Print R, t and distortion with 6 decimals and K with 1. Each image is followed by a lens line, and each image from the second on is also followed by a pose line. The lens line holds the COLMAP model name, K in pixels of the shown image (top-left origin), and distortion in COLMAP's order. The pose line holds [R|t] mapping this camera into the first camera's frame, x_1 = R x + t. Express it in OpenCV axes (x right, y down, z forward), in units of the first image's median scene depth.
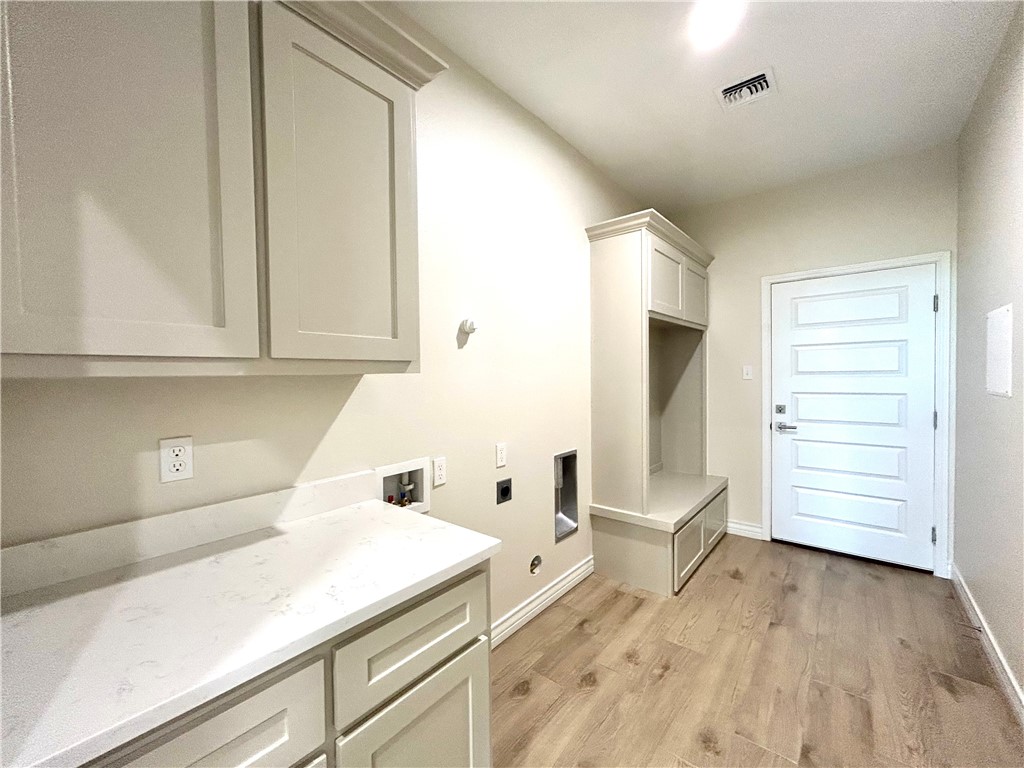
lens RADIAL K [[414.0, 0, 510.0], [0, 414.0, 383.8], [0, 0, 1]] dist [0.001671, -0.000146]
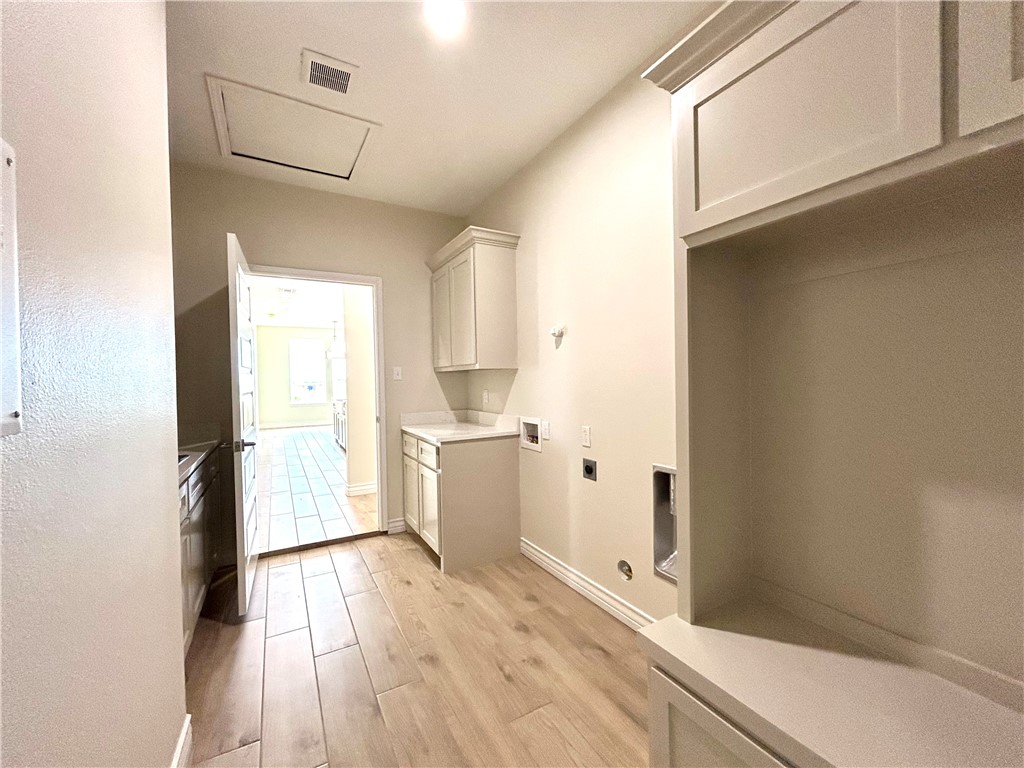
lens RADIAL K [[414.0, 0, 510.0], [0, 414.0, 383.8], [0, 0, 1]] dist [0.001671, -0.000146]
pose [[-0.351657, 0.032122, -0.935578, 1.238672], [0.003824, 0.999452, 0.032878, -0.012852], [0.936121, 0.007984, -0.351587, 1.333179]]
